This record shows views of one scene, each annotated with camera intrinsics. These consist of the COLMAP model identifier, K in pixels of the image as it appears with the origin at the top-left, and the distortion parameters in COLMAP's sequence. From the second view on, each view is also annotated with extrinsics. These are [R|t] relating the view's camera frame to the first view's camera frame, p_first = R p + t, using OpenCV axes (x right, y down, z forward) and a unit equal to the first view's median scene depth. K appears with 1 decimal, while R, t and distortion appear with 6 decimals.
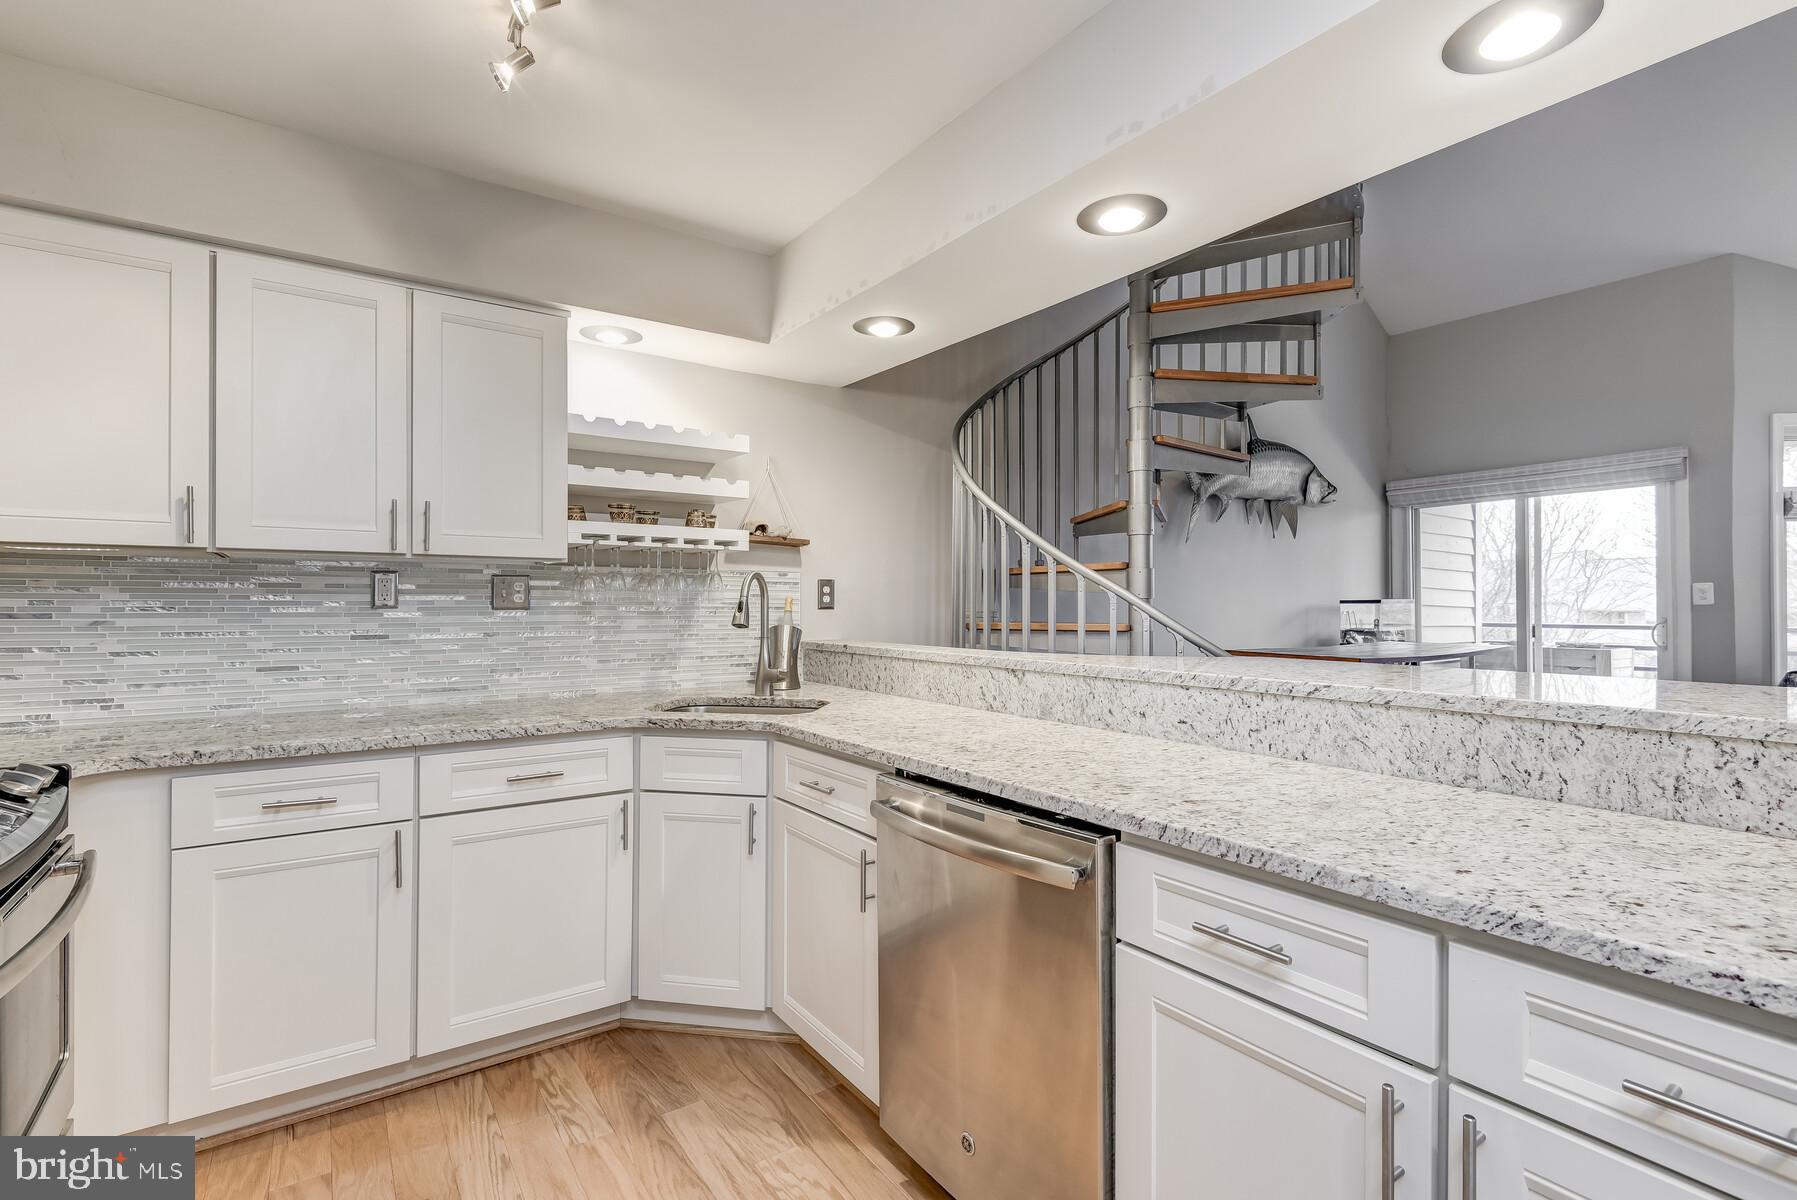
lens RADIAL K [[817.0, 0, 889.3], [0, 817.0, 601.1], [0, 0, 1]] dist [0.009702, -0.004720]
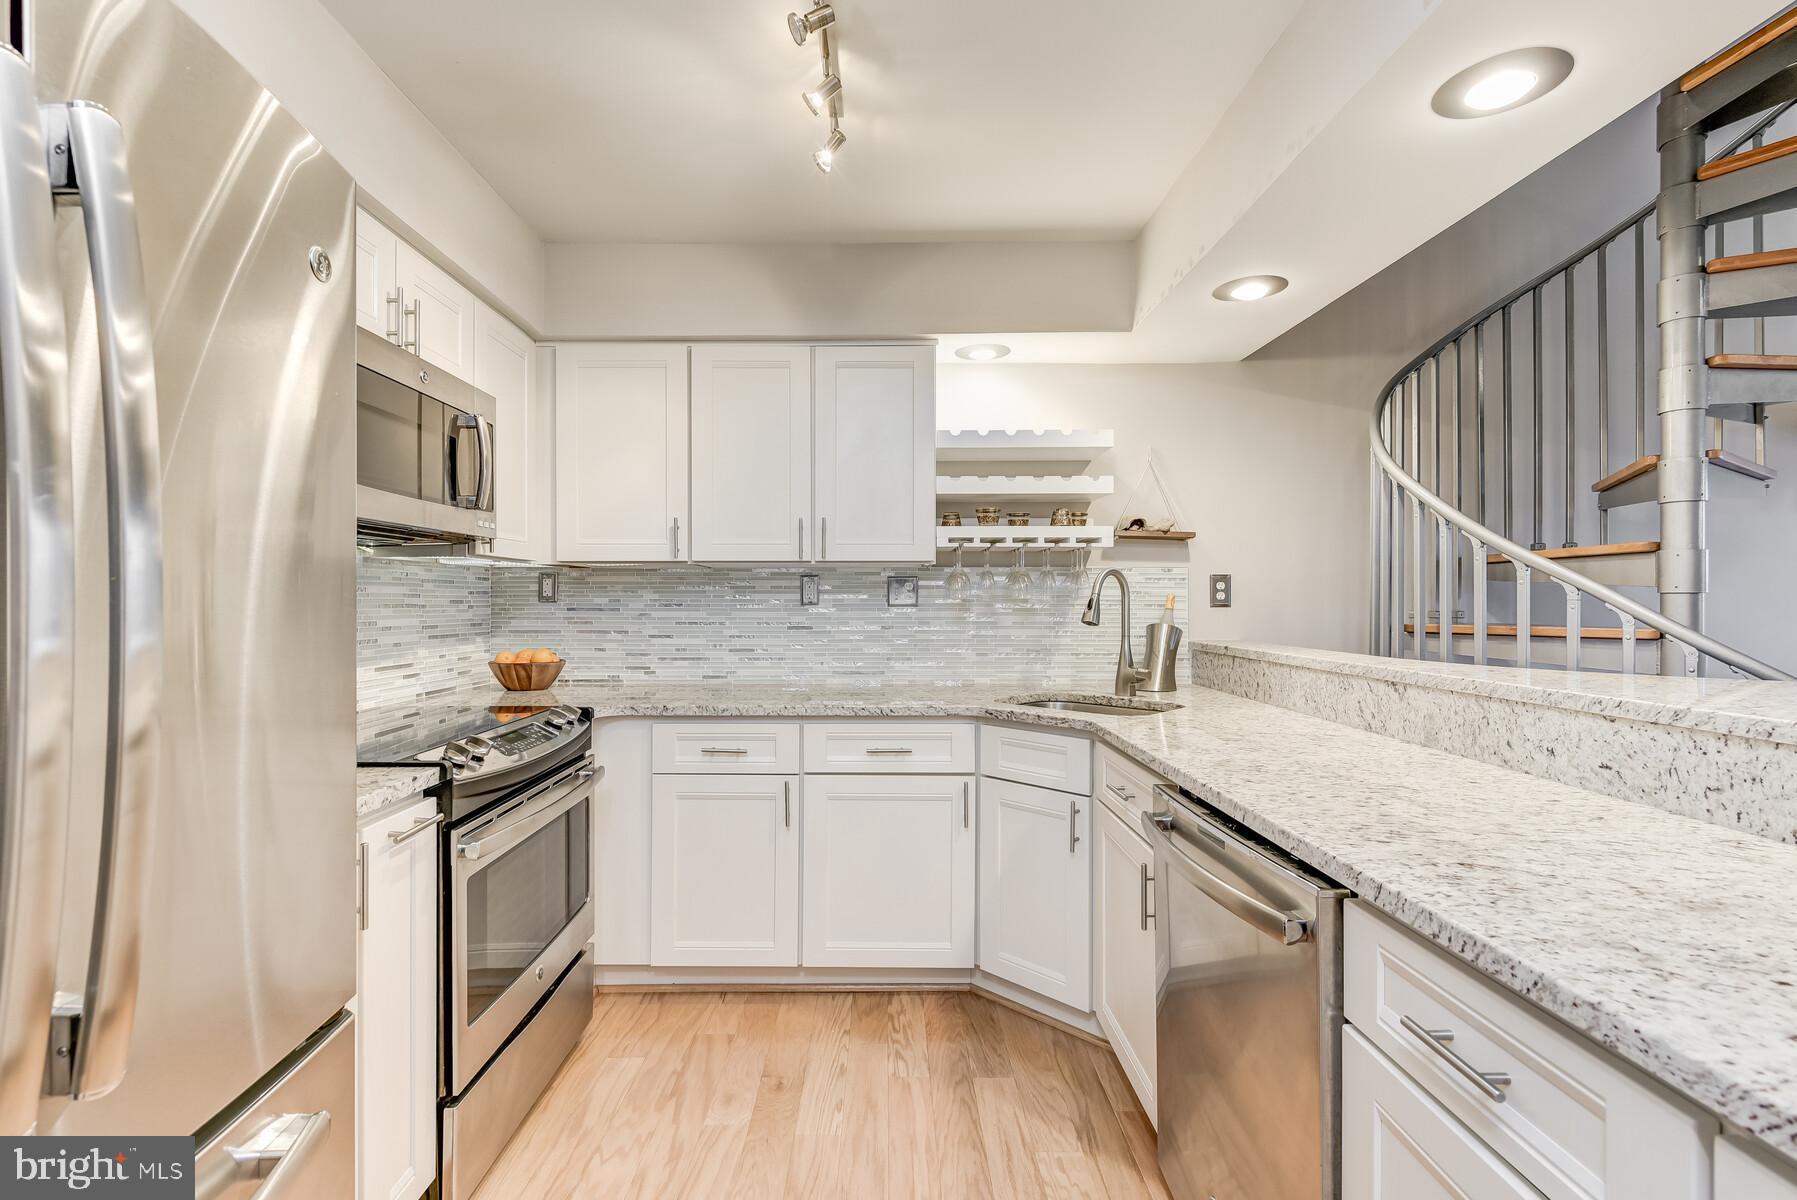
lens RADIAL K [[817.0, 0, 885.3], [0, 817.0, 601.7], [0, 0, 1]] dist [0.009702, -0.004720]
pose [[0.821546, -0.000774, -0.570141, 0.214597], [0.002334, 0.999995, 0.002007, 0.001499], [0.570137, -0.002980, 0.821544, 0.050533]]
